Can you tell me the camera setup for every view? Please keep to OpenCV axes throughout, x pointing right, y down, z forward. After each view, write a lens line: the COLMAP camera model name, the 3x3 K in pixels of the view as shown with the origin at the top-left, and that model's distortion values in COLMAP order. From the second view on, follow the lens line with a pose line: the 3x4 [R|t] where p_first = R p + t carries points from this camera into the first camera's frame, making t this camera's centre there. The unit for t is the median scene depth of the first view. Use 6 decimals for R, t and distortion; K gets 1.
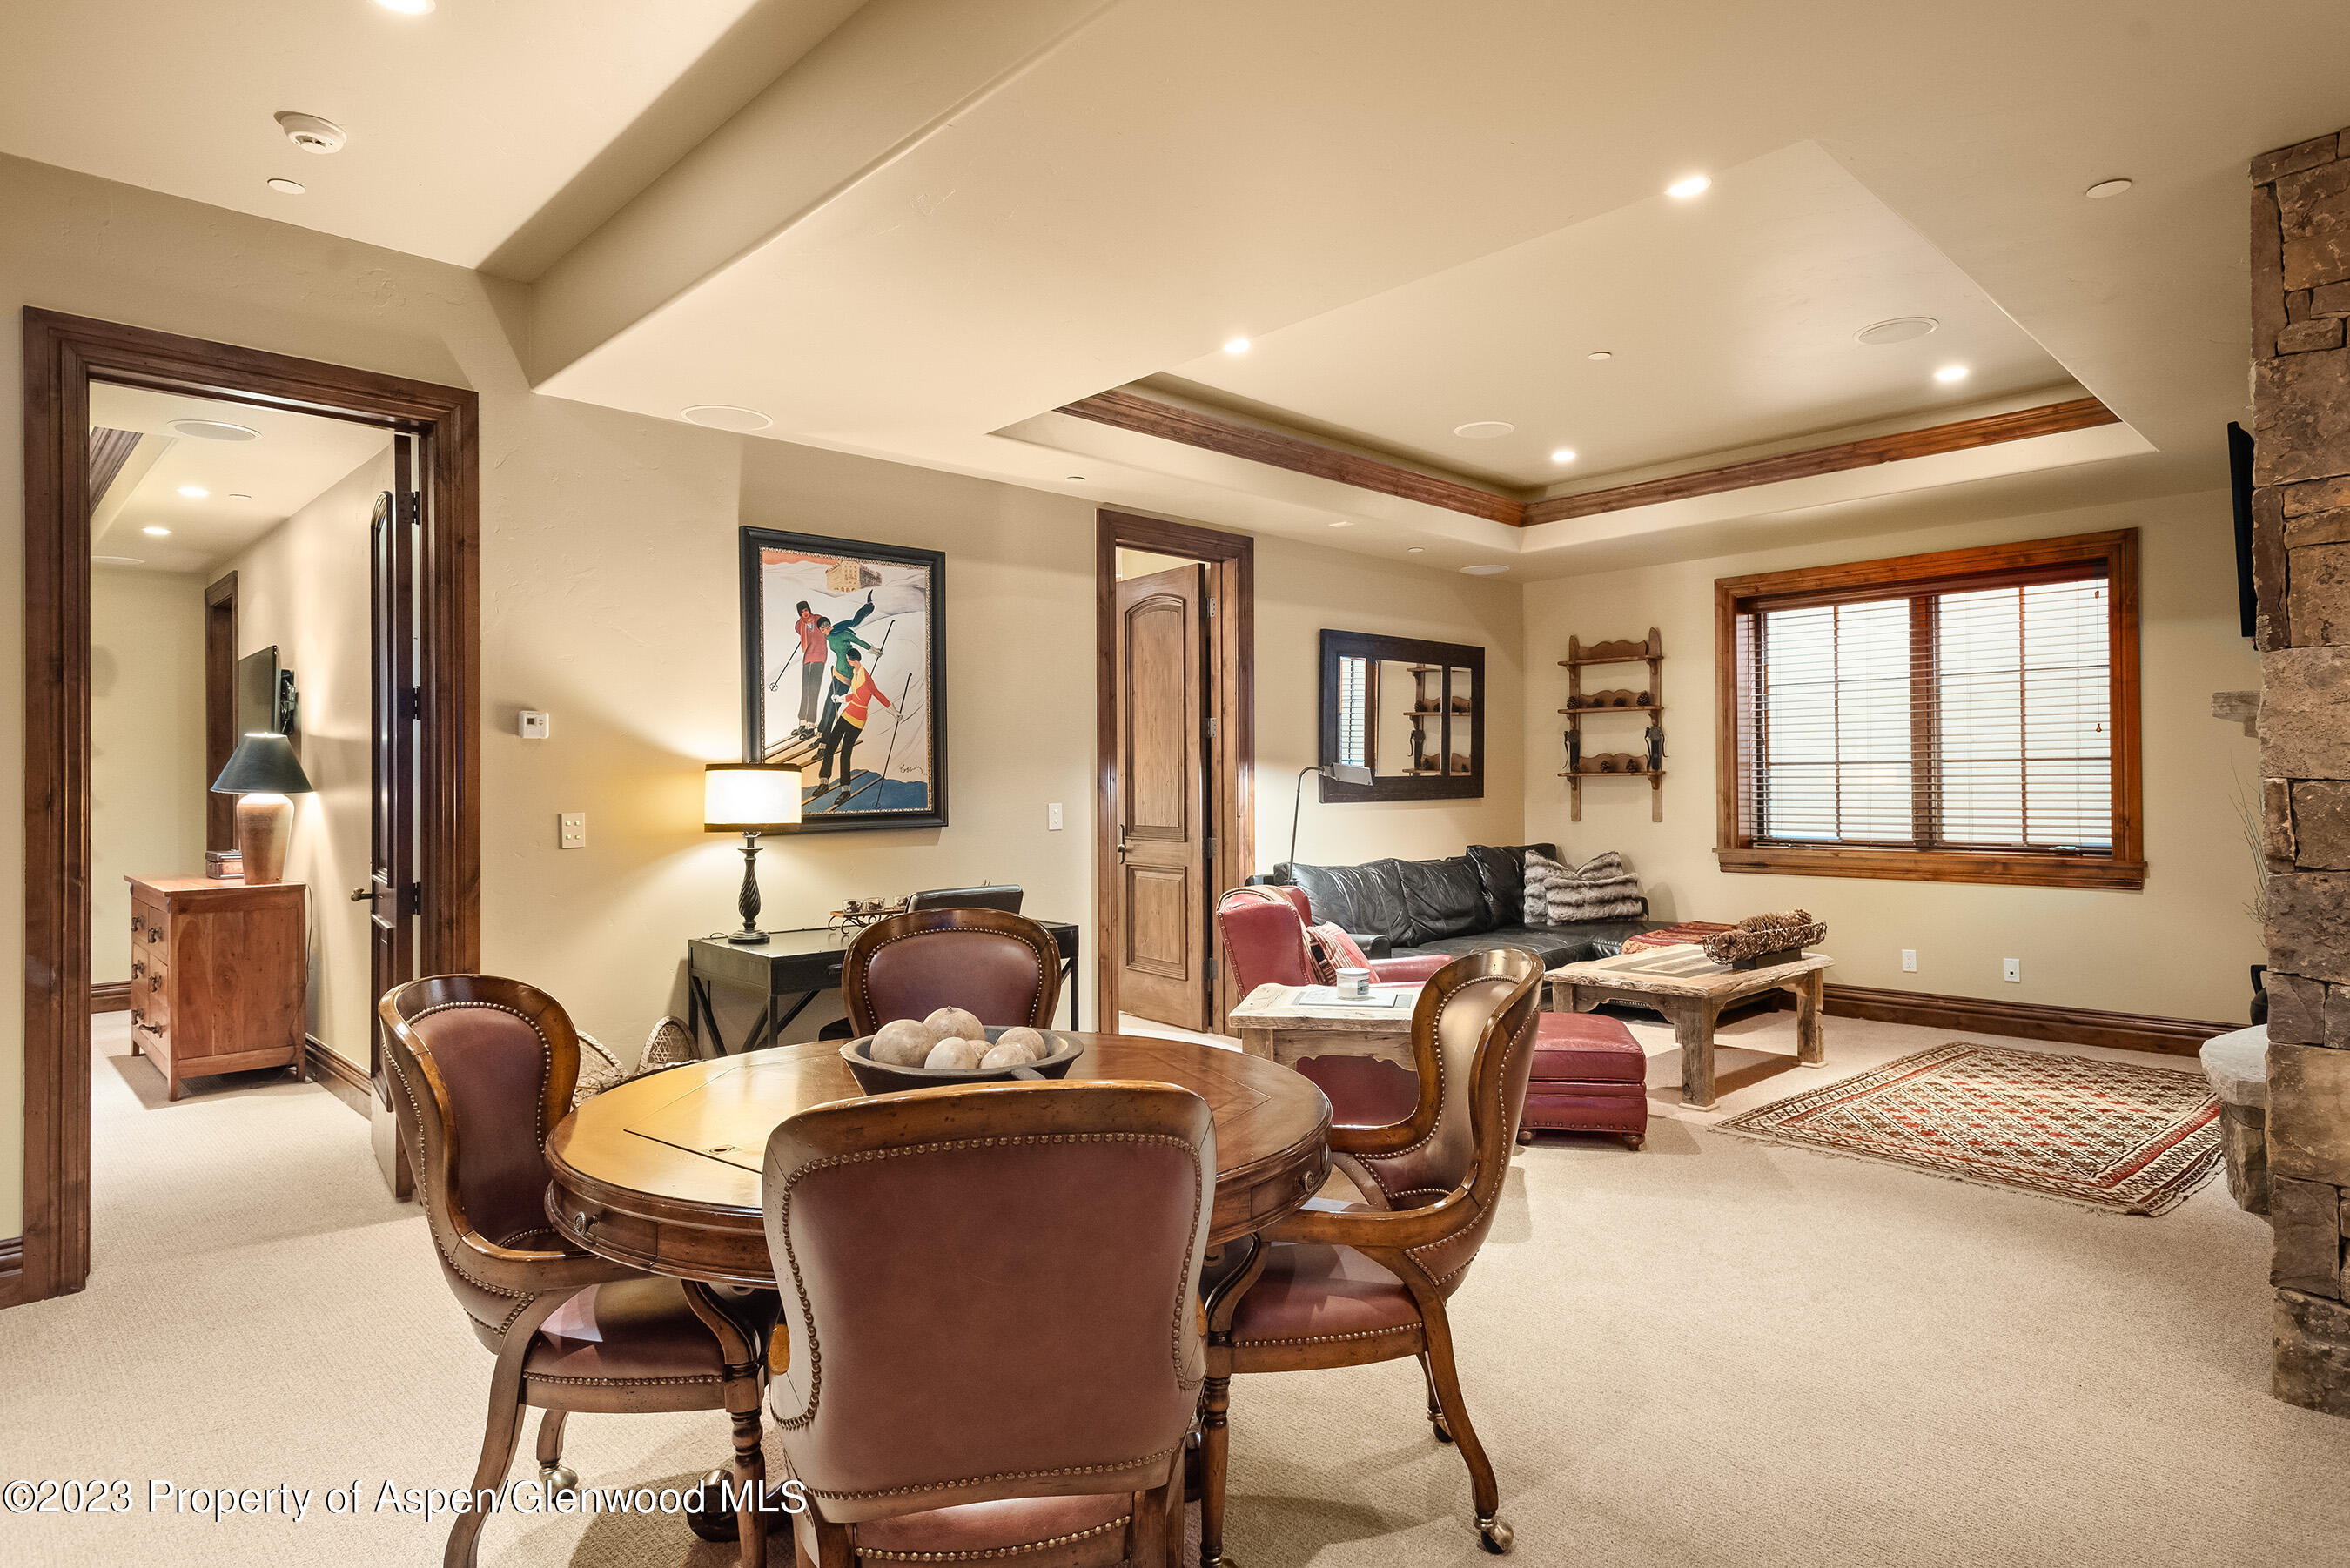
lens RADIAL K [[1286.9, 0, 1175.0], [0, 1286.9, 784.0], [0, 0, 1]] dist [0.000292, 0.000174]
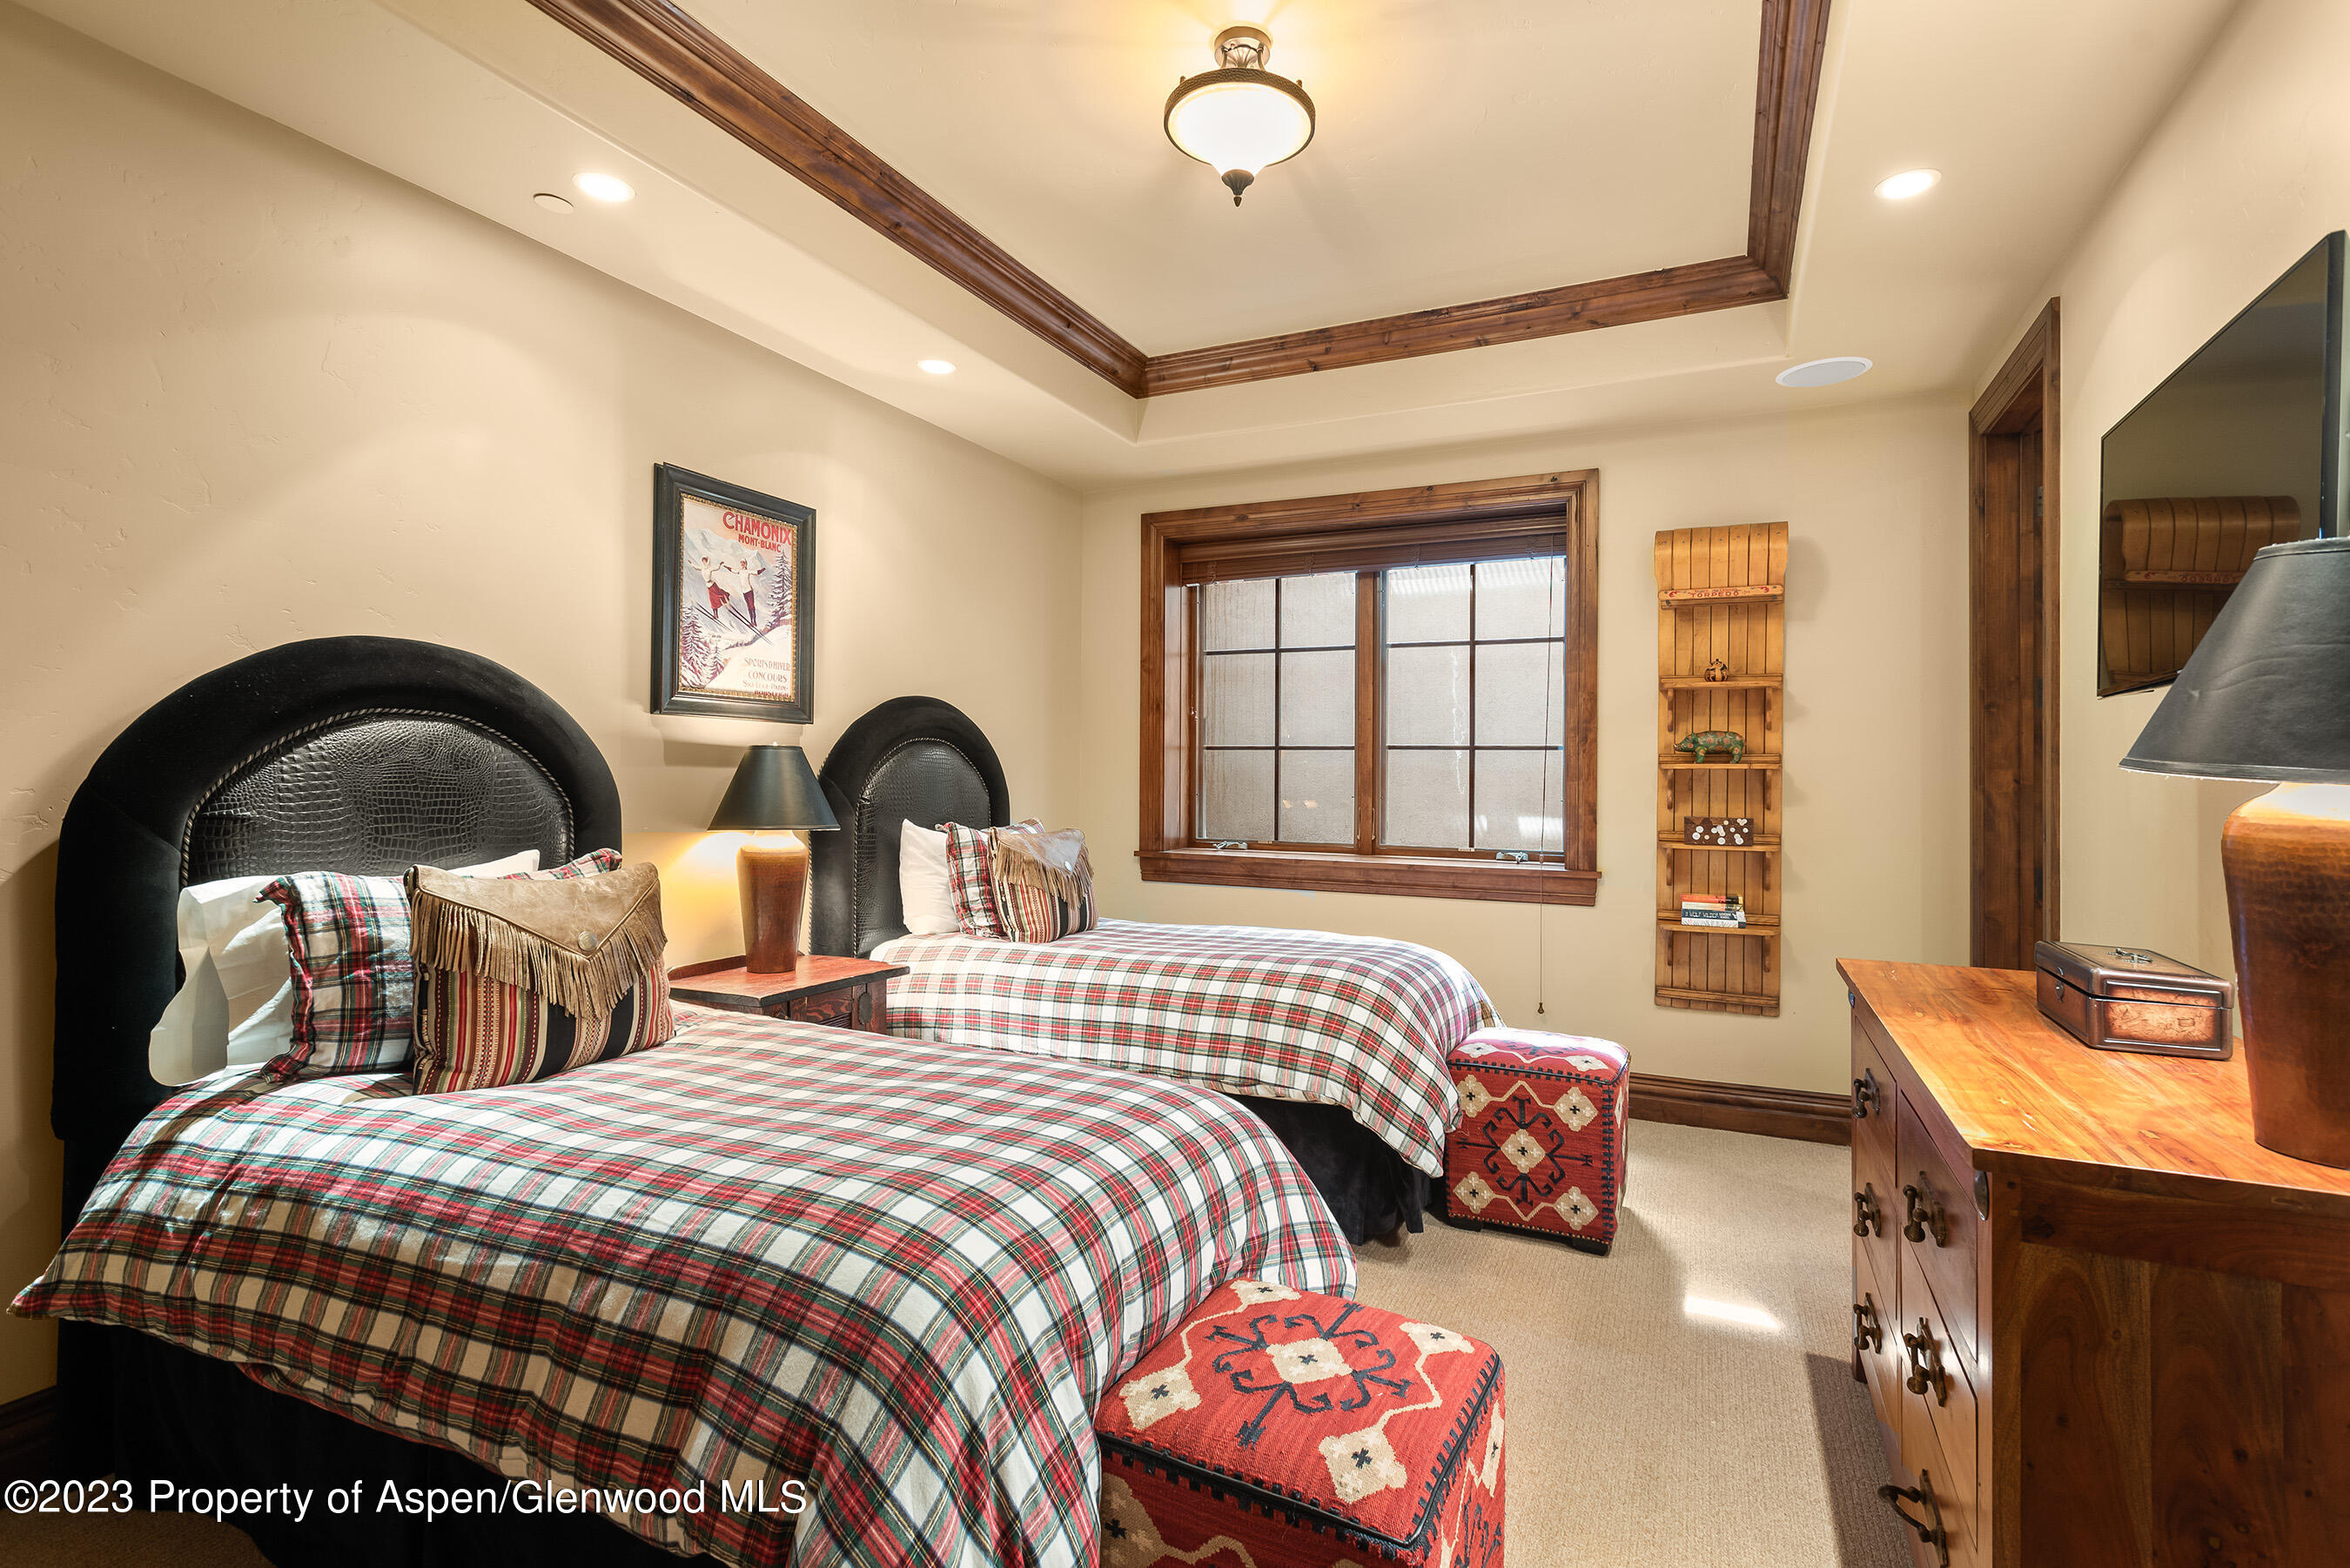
lens RADIAL K [[1097.5, 0, 1175.0], [0, 1097.5, 784.0], [0, 0, 1]] dist [0.027521, -0.000111]
pose [[0.351817, 0.010546, -0.936010, -0.604633], [-0.001815, 0.999942, 0.010584, 0.002961], [0.936067, -0.002024, 0.351815, 0.736716]]
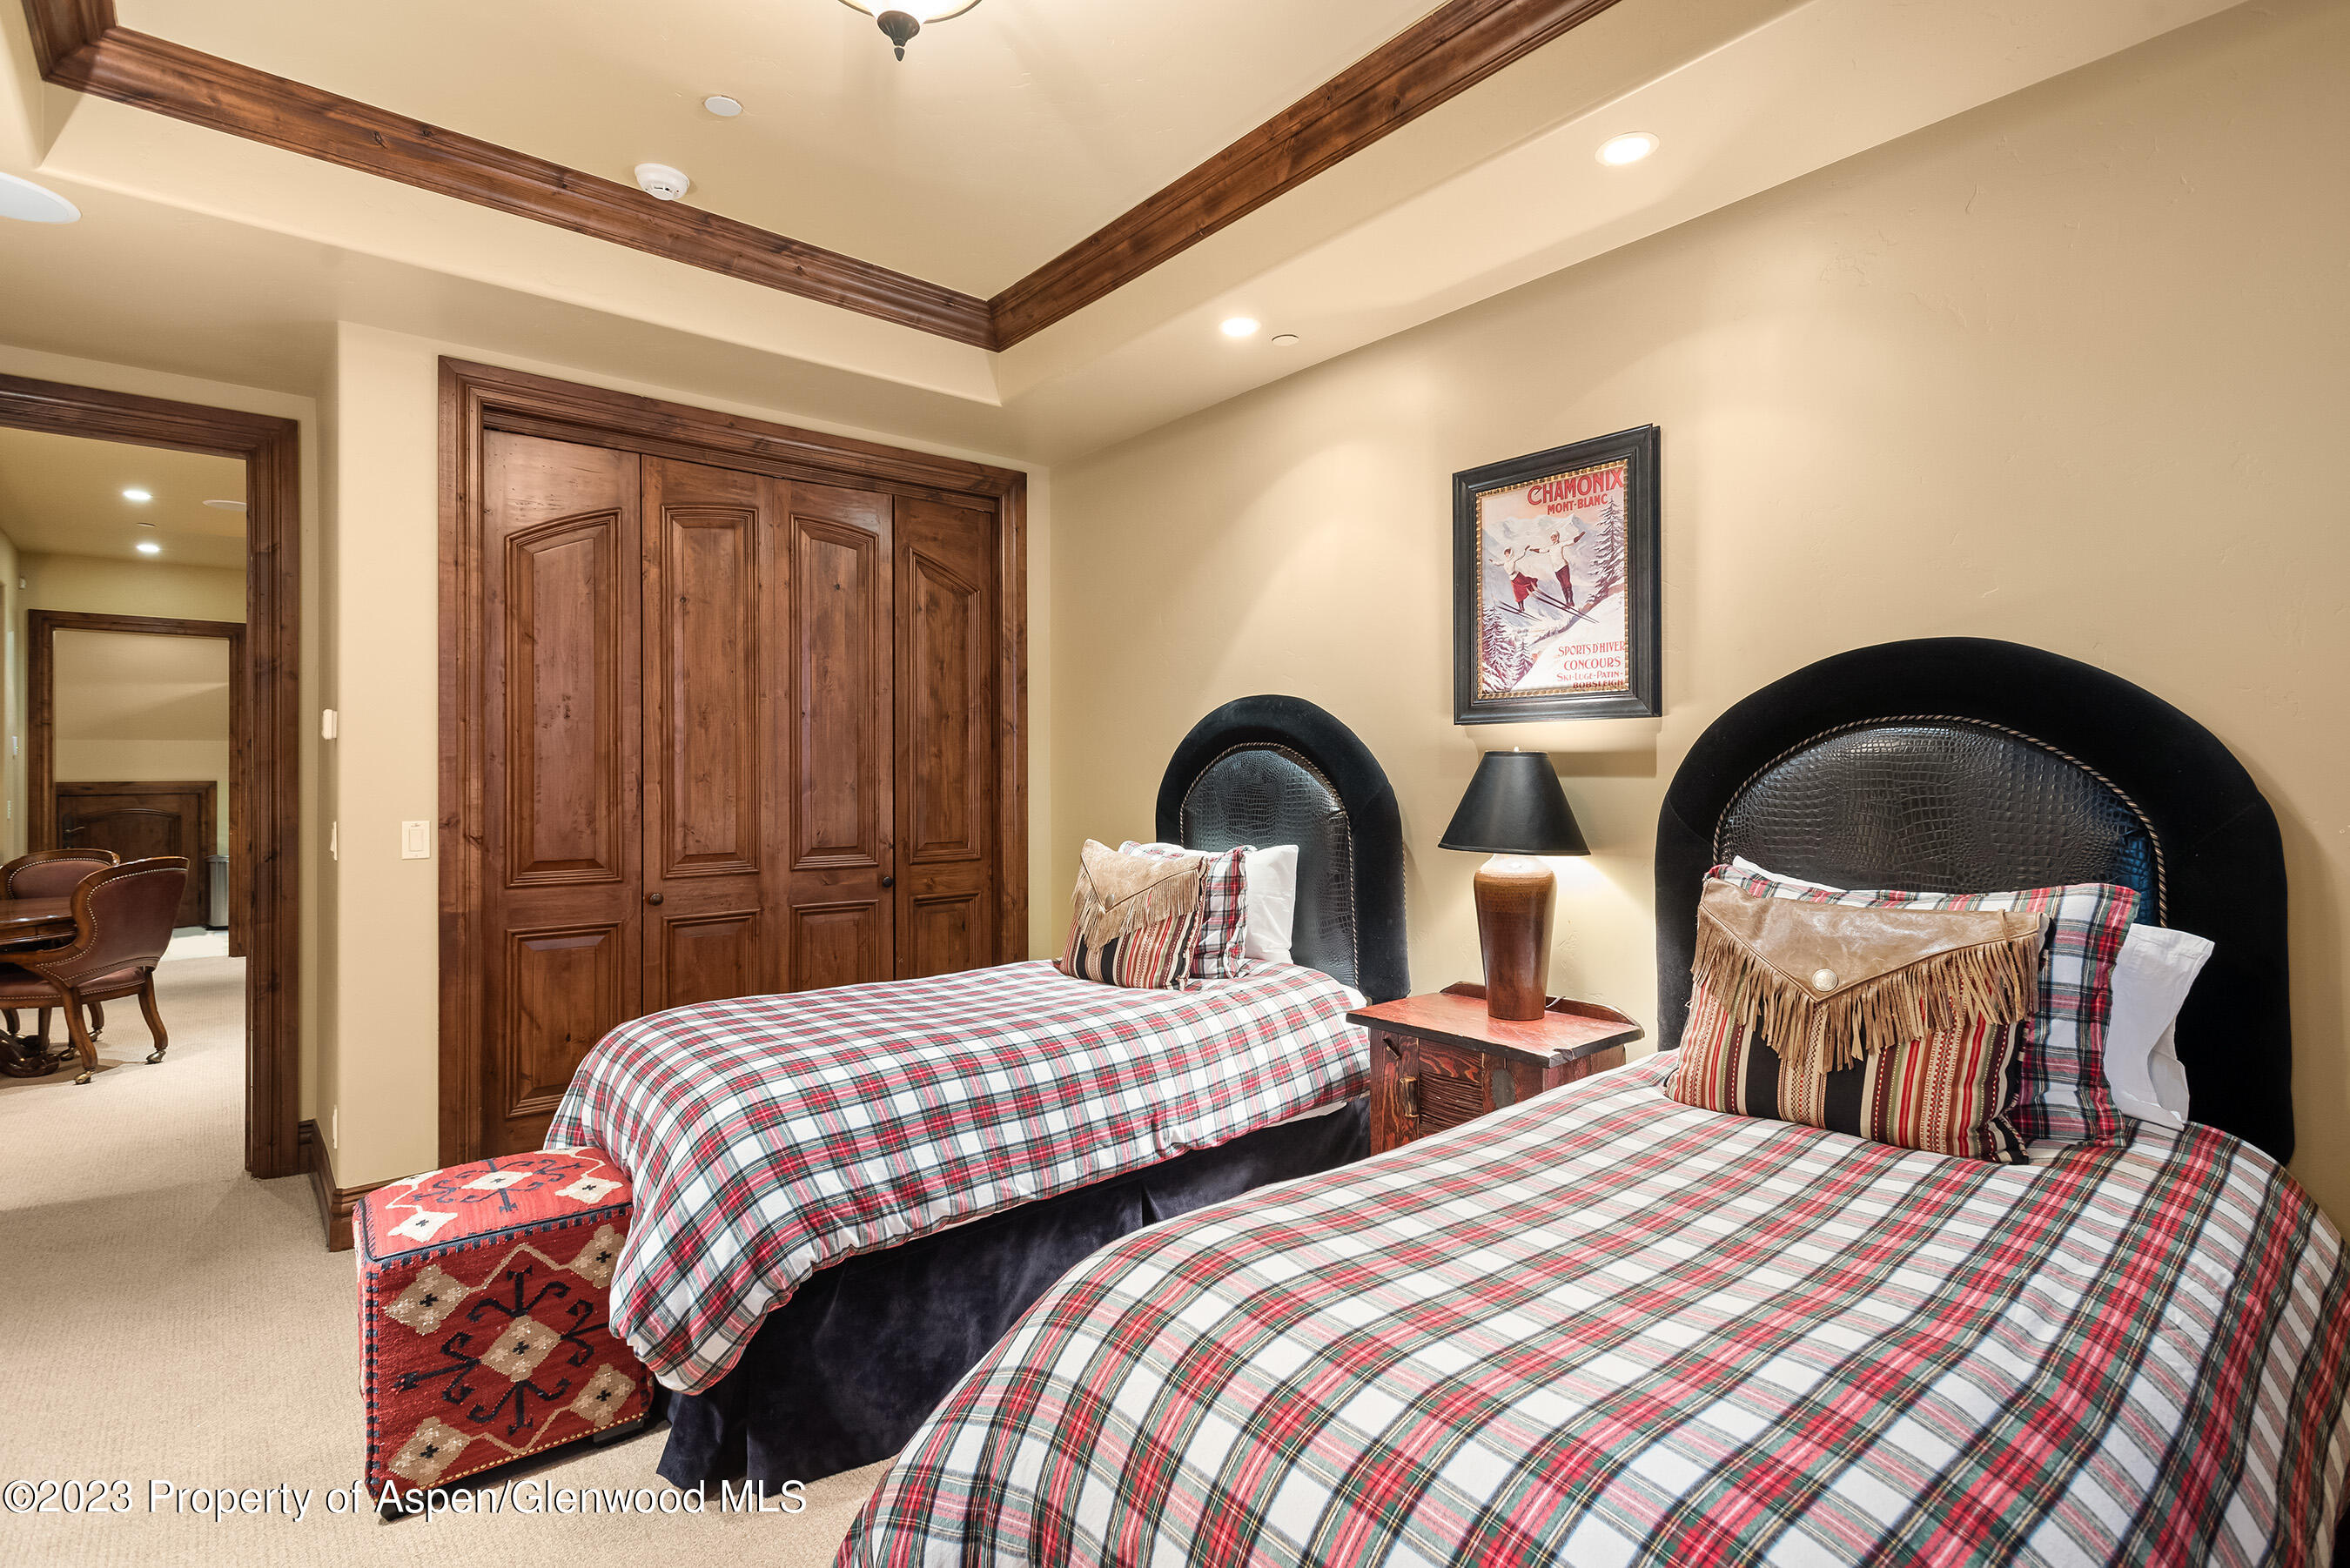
lens RADIAL K [[1097.5, 0, 1175.0], [0, 1097.5, 784.0], [0, 0, 1]] dist [0.027521, -0.000111]
pose [[-0.999384, 0.007995, 0.034186, -0.934156], [0.007913, 0.999965, -0.002551, 0.003584], [-0.034205, -0.002279, -0.999412, 1.080468]]
